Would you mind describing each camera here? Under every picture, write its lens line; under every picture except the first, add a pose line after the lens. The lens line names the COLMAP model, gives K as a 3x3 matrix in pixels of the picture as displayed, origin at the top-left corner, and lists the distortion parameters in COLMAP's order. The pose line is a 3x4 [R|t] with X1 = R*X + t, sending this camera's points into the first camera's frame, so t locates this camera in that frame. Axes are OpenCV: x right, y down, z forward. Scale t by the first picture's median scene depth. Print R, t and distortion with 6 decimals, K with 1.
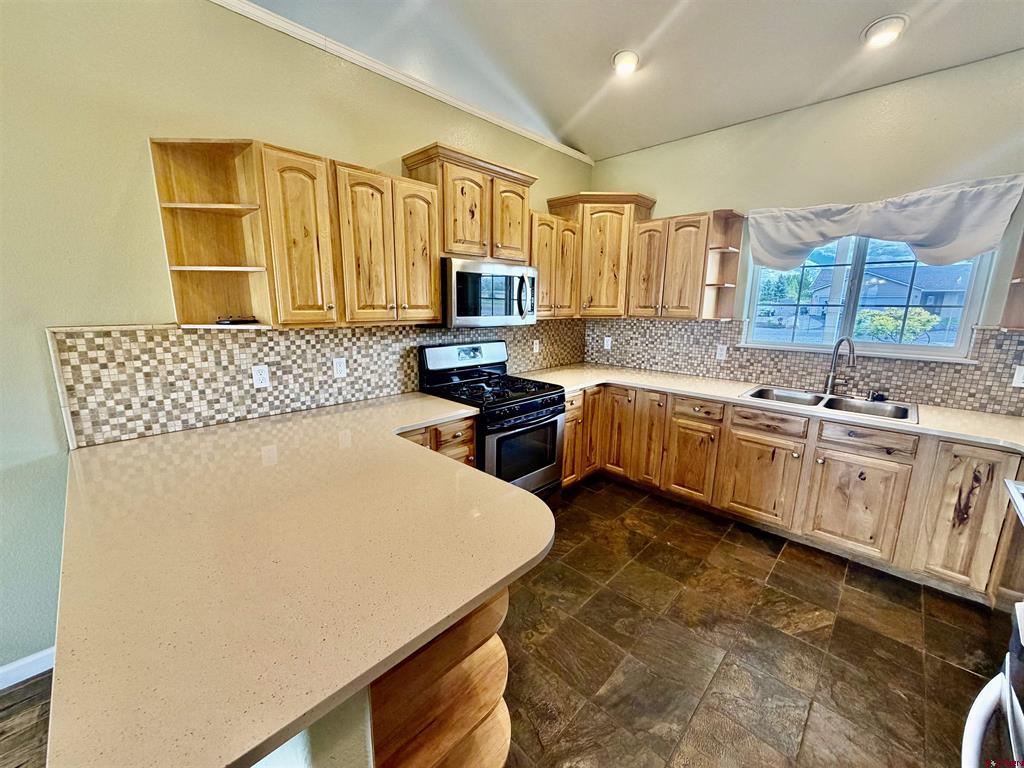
lens RADIAL K [[408.3, 0, 504.7], [0, 408.3, 383.2], [0, 0, 1]] dist [-0.003543, -0.000242]
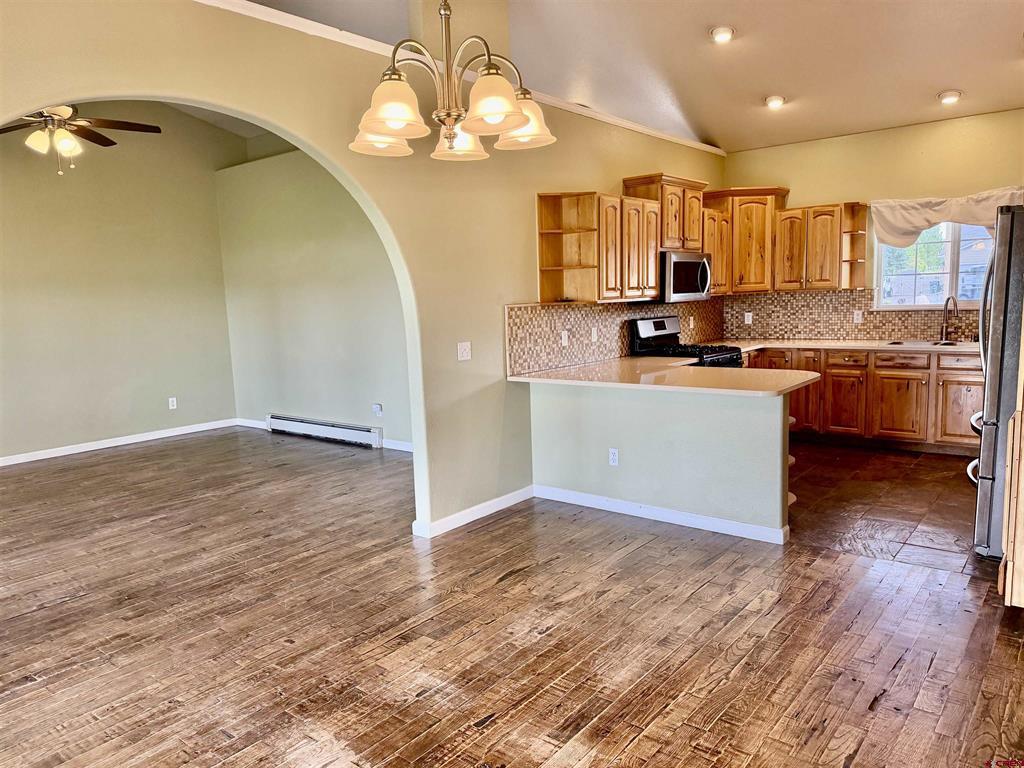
lens RADIAL K [[724.4, 0, 478.6], [0, 724.4, 390.2], [0, 0, 1]] dist [0.004496, -0.029501]
pose [[0.996896, -0.054907, 0.056428, -0.815740], [0.058454, 0.996283, -0.063266, 0.241146], [-0.052744, 0.066368, 0.996400, -1.193274]]
